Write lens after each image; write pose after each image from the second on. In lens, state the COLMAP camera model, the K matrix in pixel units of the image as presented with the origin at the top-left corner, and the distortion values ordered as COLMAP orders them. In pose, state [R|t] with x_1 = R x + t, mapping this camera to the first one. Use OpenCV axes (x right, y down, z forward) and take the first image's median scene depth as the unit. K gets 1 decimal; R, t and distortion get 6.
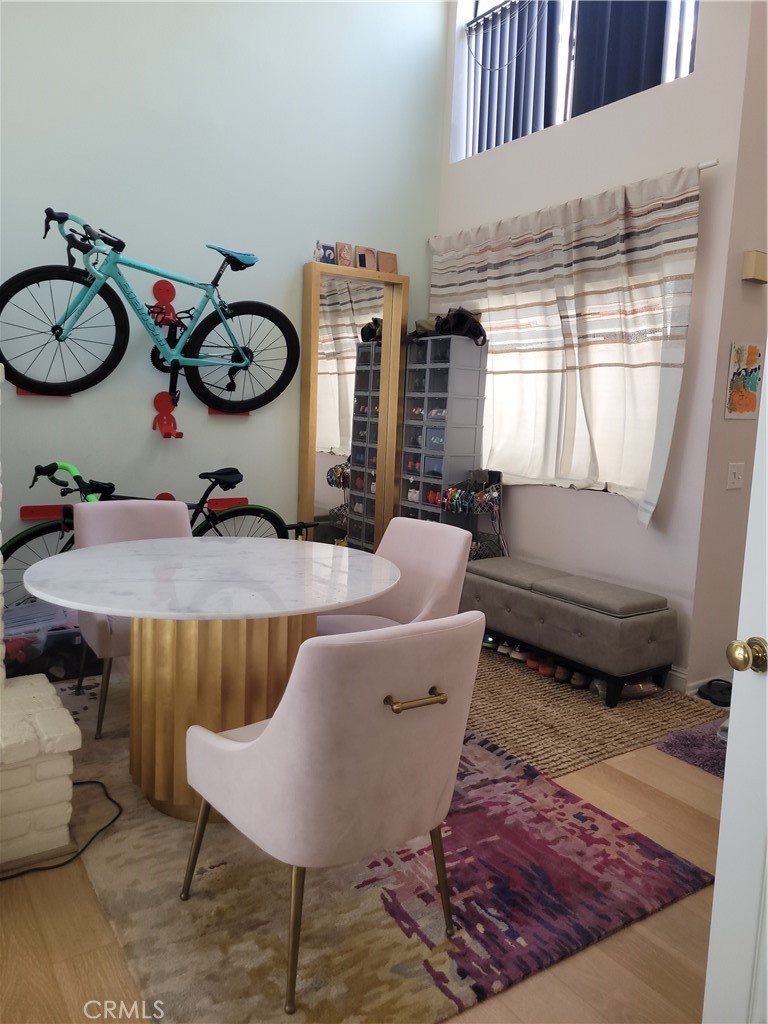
lens RADIAL K [[768.1, 0, 384.1], [0, 768.1, 511.3], [0, 0, 1]] dist [0.028765, -0.012250]
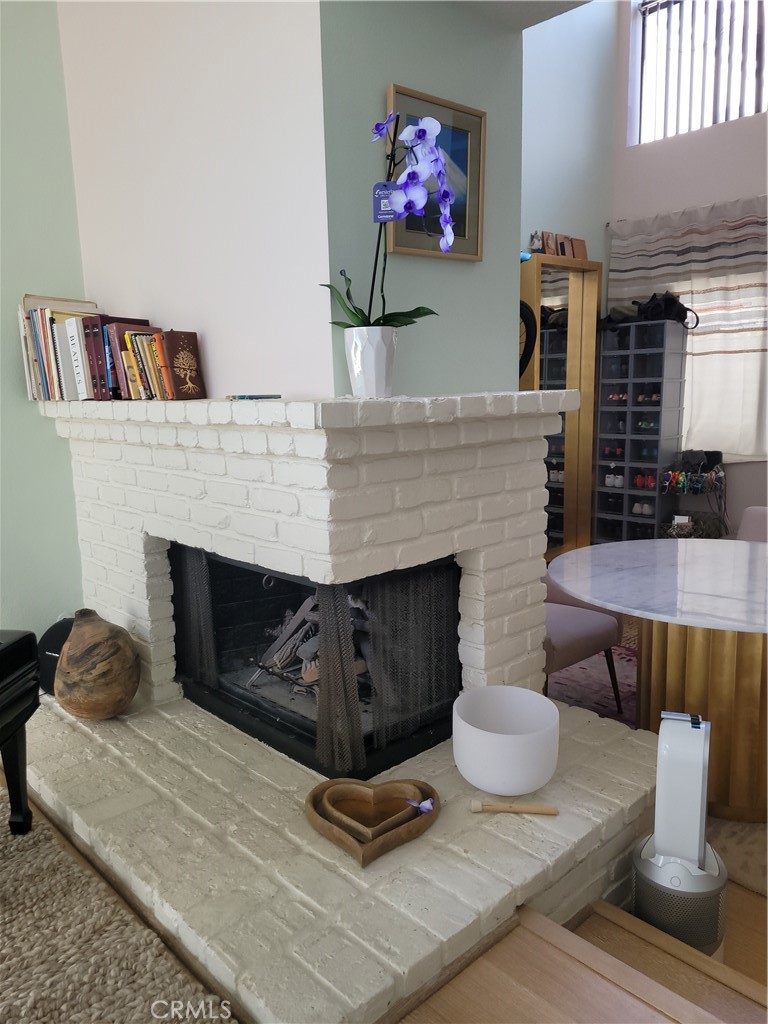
lens RADIAL K [[768.1, 0, 385.1], [0, 768.1, 515.0], [0, 0, 1]] dist [0.028765, -0.012250]
pose [[0.984313, -0.087325, 0.153302, -0.439896], [0.082266, 0.995845, 0.039054, -0.042355], [-0.156075, -0.025829, 0.987407, 0.049308]]
